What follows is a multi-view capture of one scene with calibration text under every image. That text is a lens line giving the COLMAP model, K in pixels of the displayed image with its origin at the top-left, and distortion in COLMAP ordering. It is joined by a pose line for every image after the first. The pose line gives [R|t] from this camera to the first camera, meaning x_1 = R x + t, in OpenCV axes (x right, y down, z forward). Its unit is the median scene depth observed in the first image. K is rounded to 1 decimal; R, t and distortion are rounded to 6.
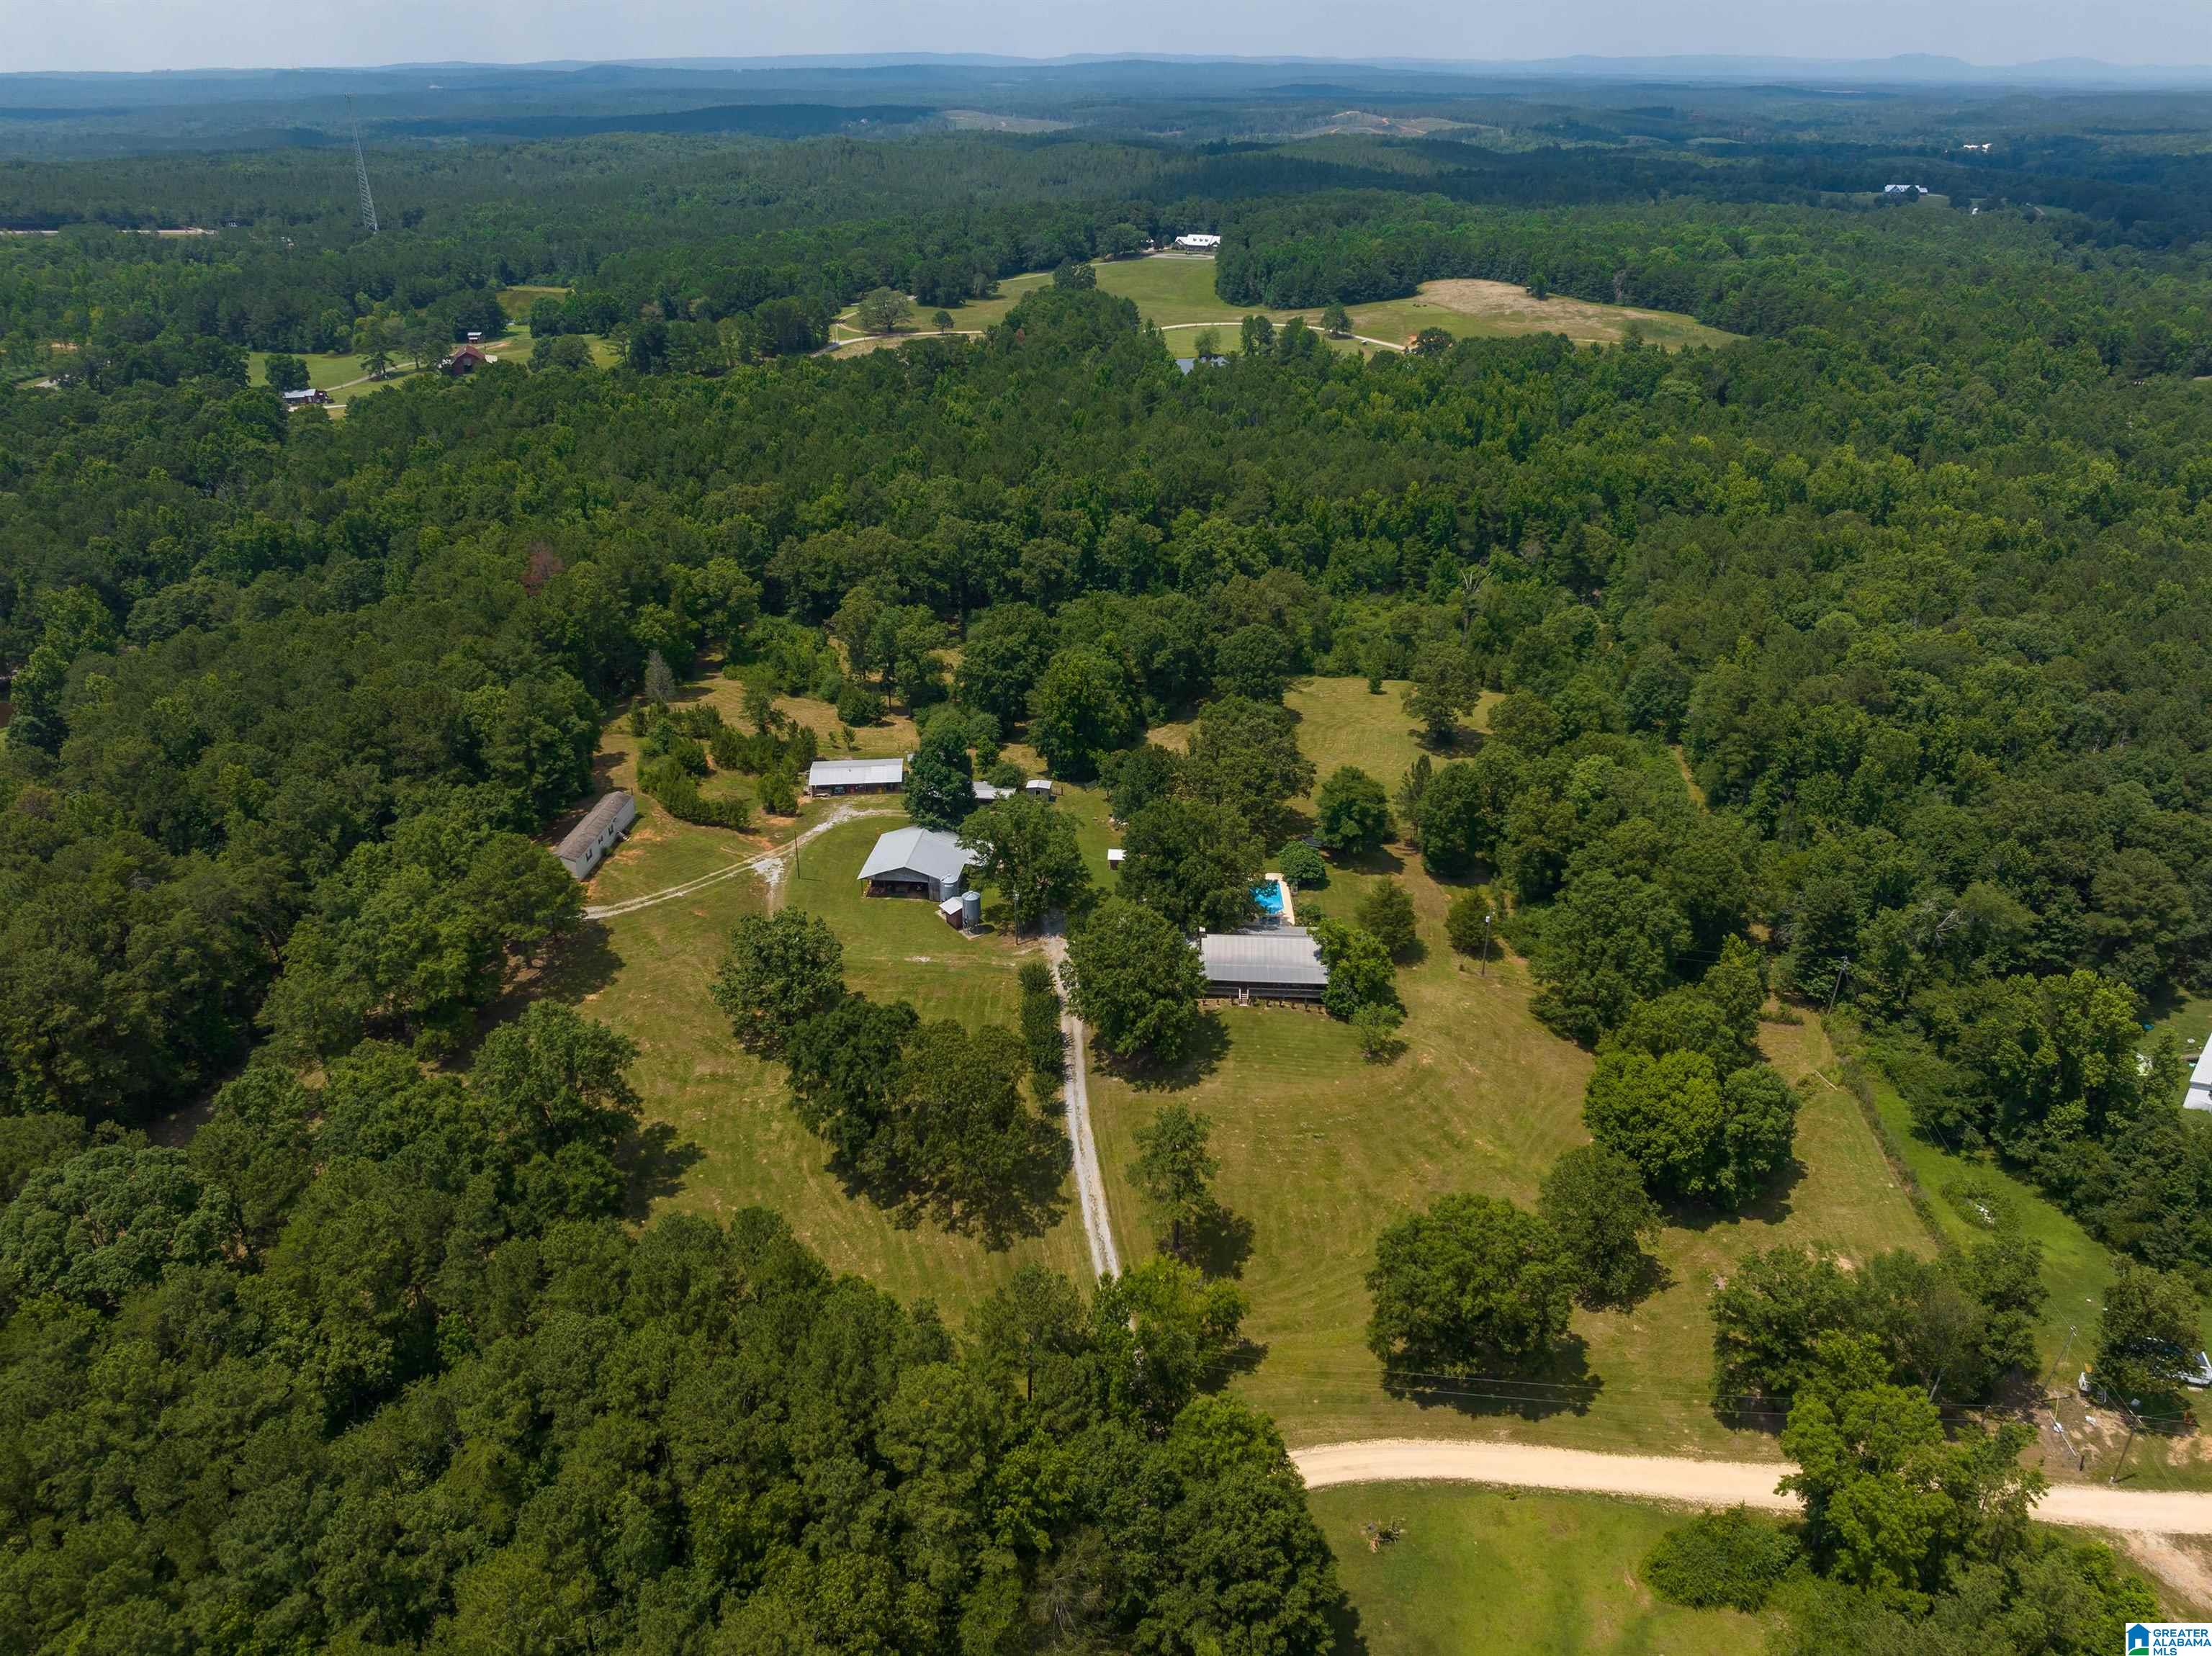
lens RADIAL K [[1582.0, 0, 1106.0], [0, 1582.0, 828.0], [0, 0, 1]] dist [-0.031948, -0.004739]
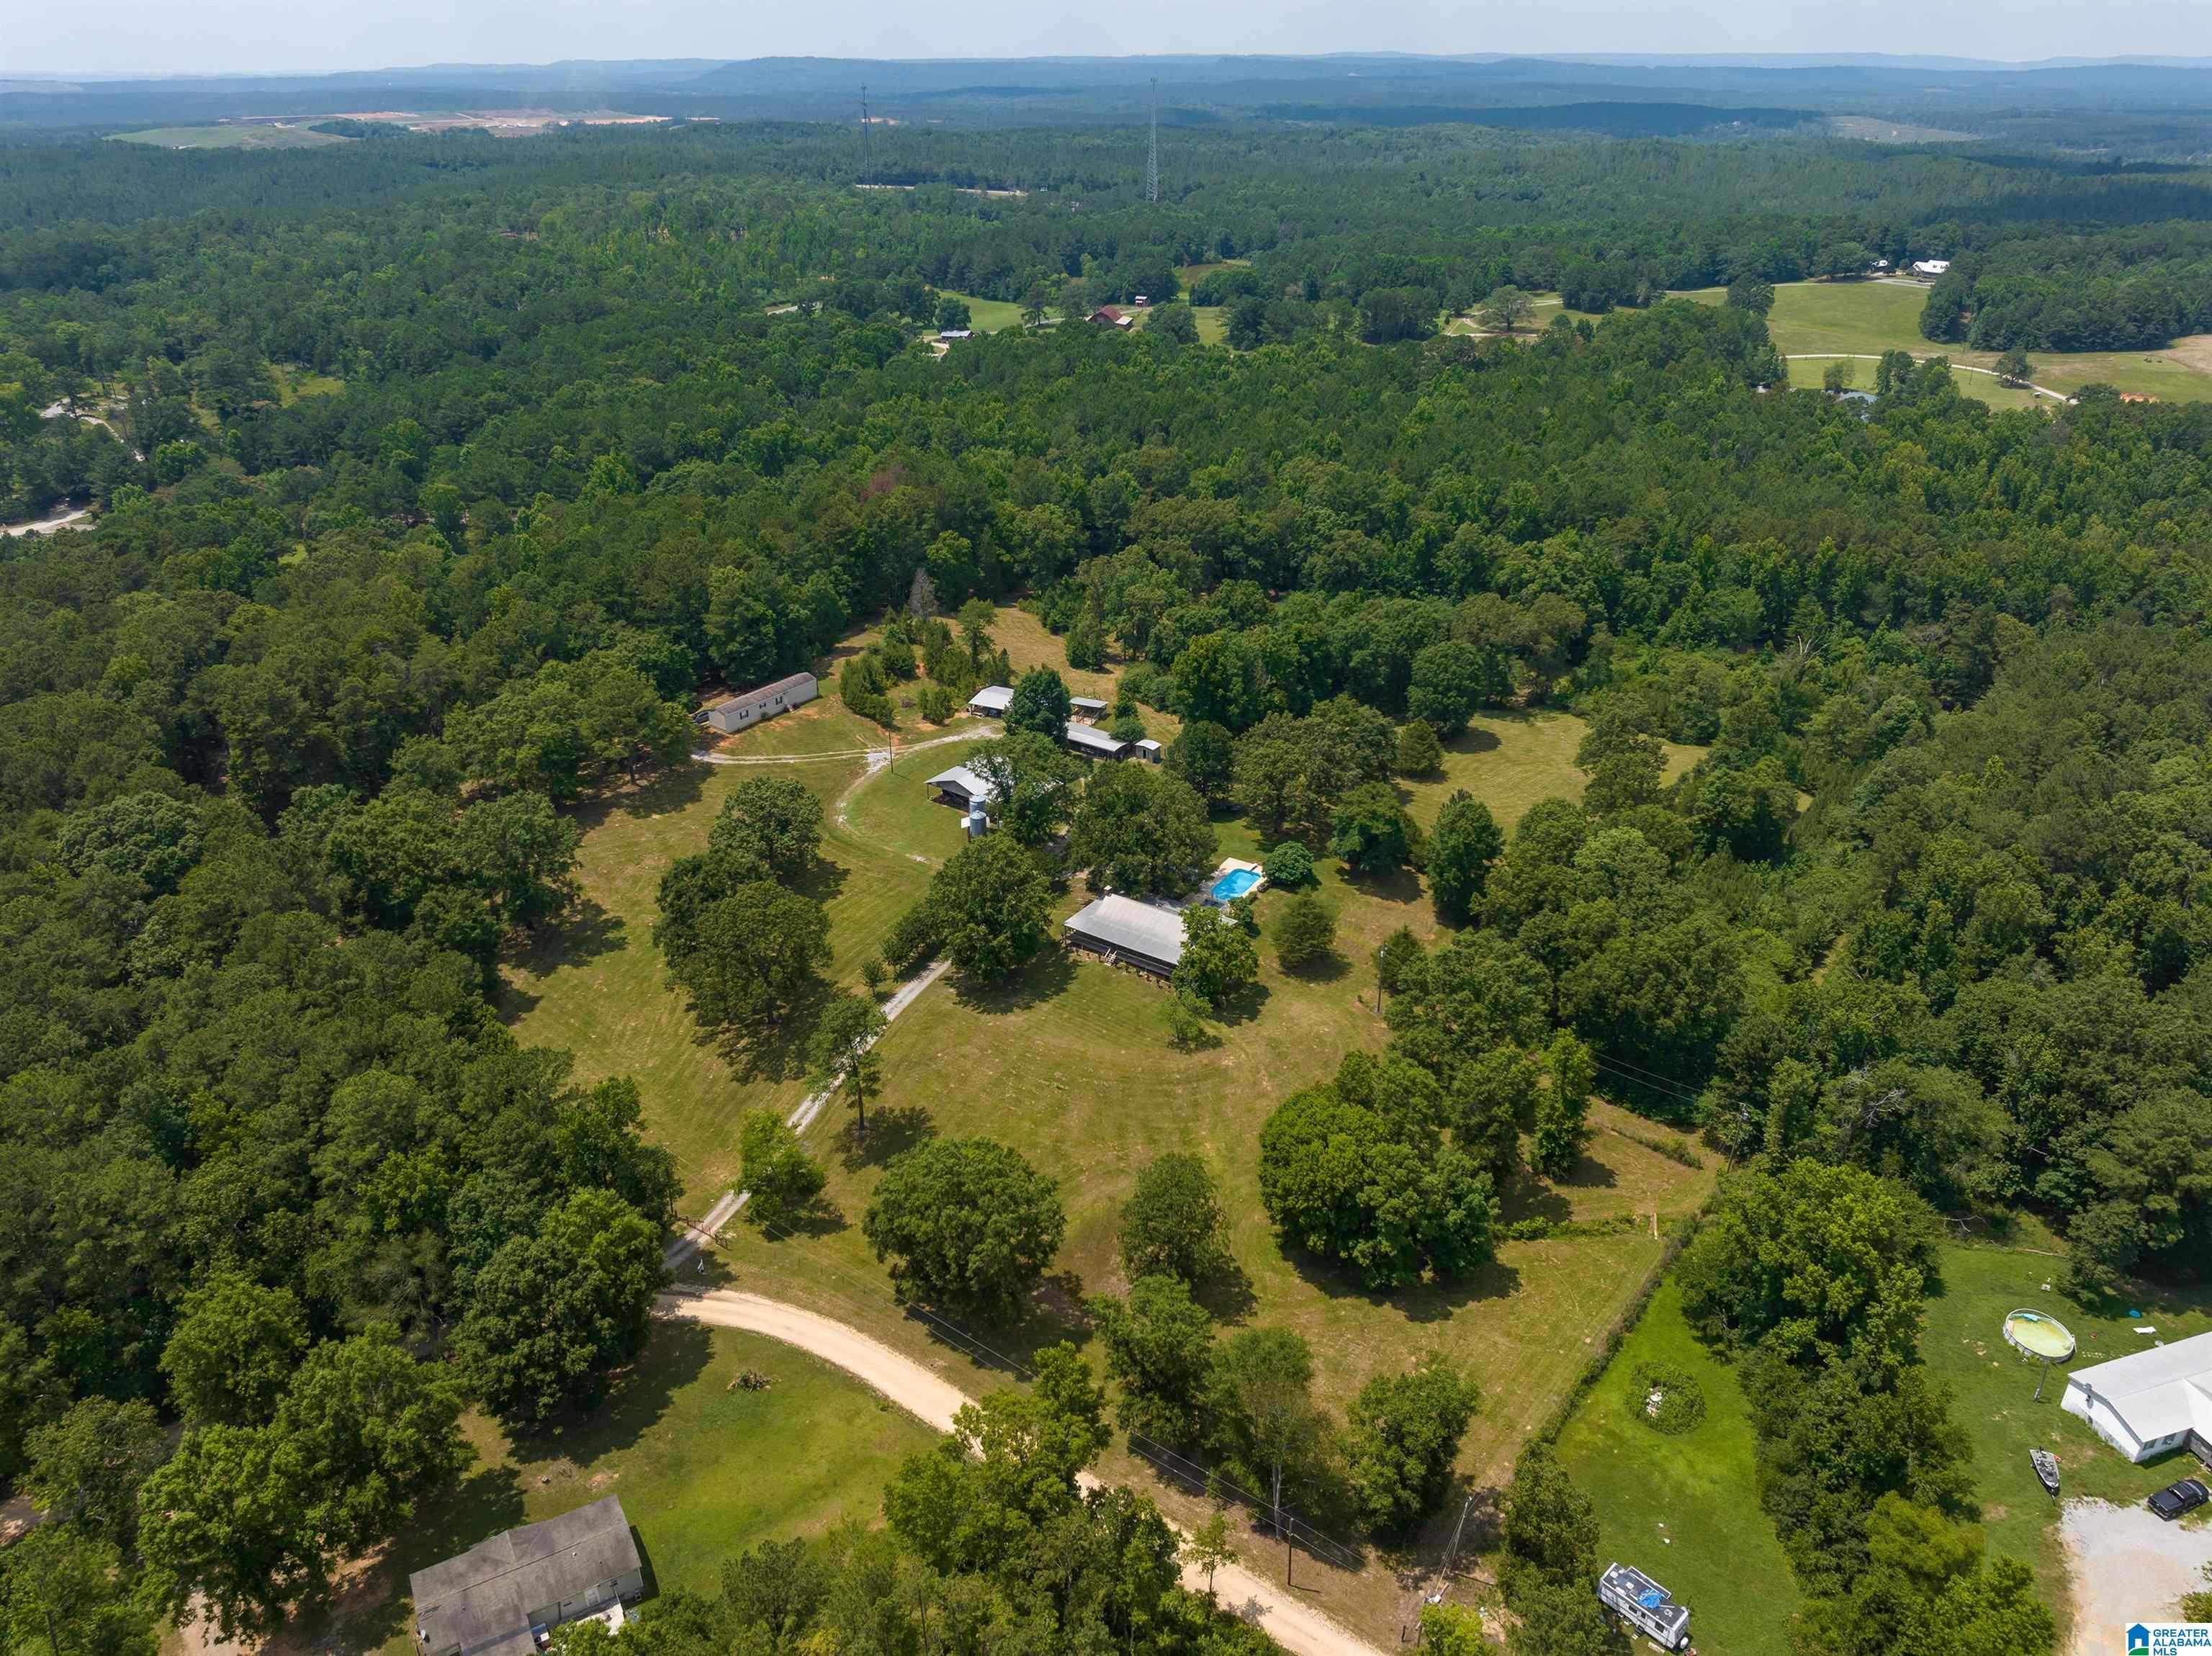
lens RADIAL K [[1582.0, 0, 1106.0], [0, 1582.0, 828.0], [0, 0, 1]] dist [-0.031948, -0.004739]
pose [[0.860864, 0.228633, -0.454577, 0.380284], [-0.227276, 0.972072, 0.058505, -0.025492], [0.455257, 0.052950, 0.888784, 0.048245]]
